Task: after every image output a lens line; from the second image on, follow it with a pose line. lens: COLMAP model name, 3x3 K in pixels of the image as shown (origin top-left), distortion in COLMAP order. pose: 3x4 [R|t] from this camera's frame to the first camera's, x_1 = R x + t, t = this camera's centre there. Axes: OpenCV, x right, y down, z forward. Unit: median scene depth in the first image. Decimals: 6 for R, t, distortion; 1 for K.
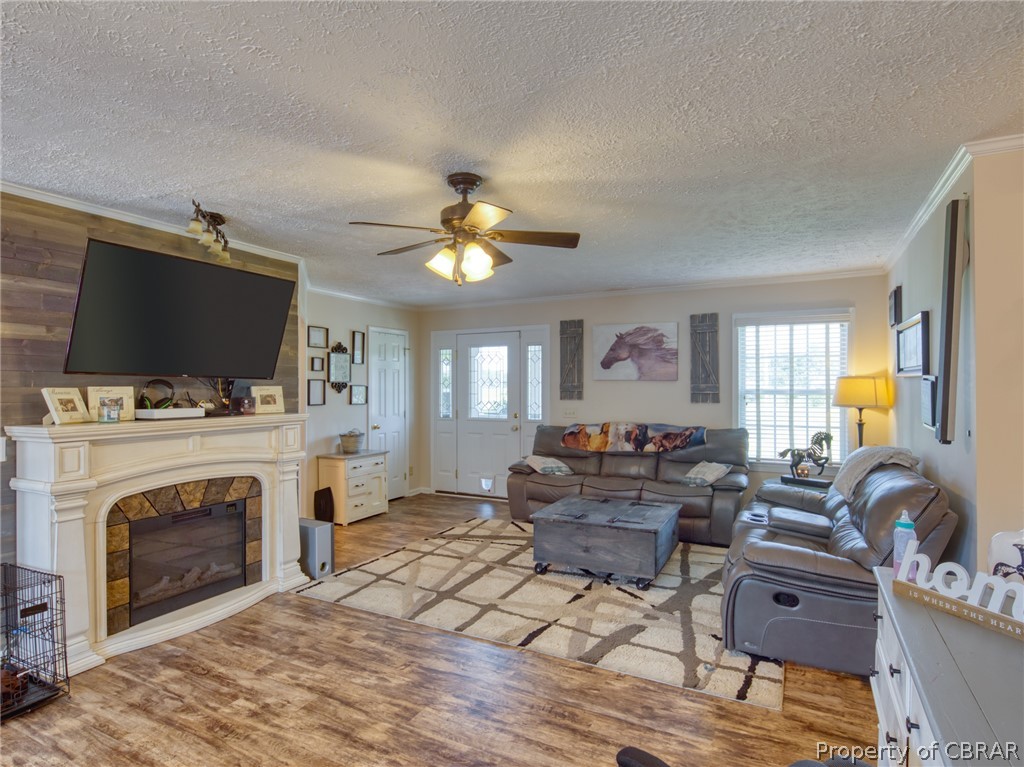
lens RADIAL K [[560.6, 0, 511.0], [0, 560.6, 383.0], [0, 0, 1]] dist [0.002588, -0.003737]
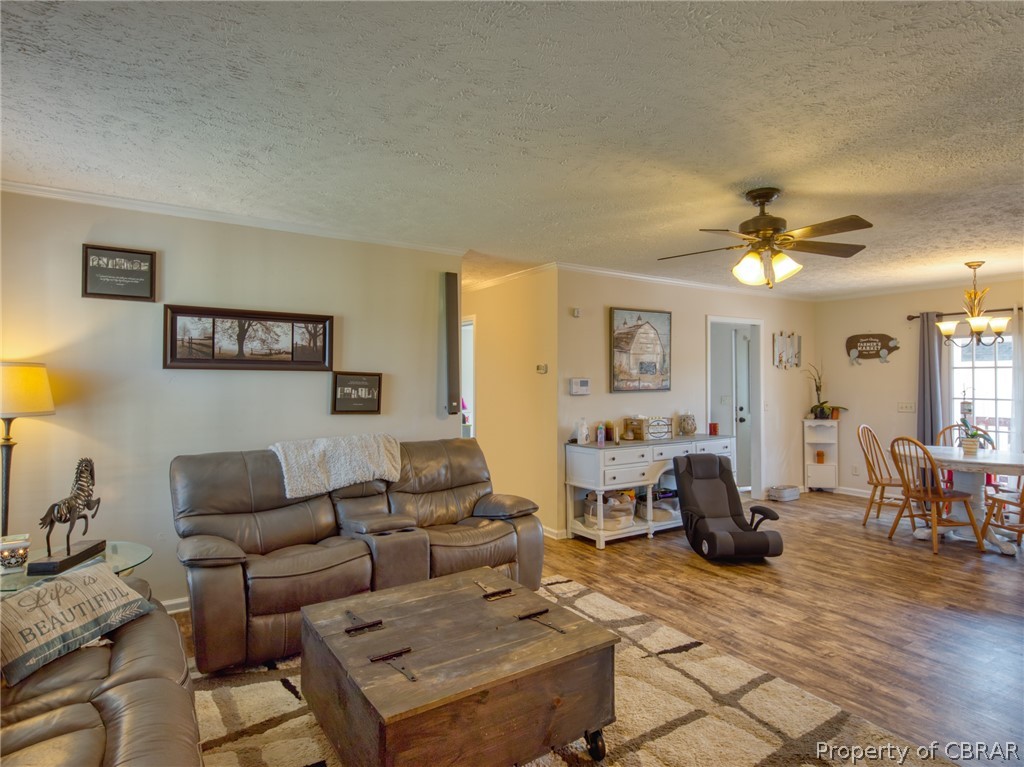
lens RADIAL K [[560.6, 0, 508.4], [0, 560.6, 379.5], [0, 0, 1]] dist [0.002588, -0.003737]
pose [[-0.867947, -0.000886, 0.496657, -0.196606], [-0.003529, 0.999984, -0.004383, 0.010022], [-0.496645, -0.005557, -0.867936, 2.275880]]
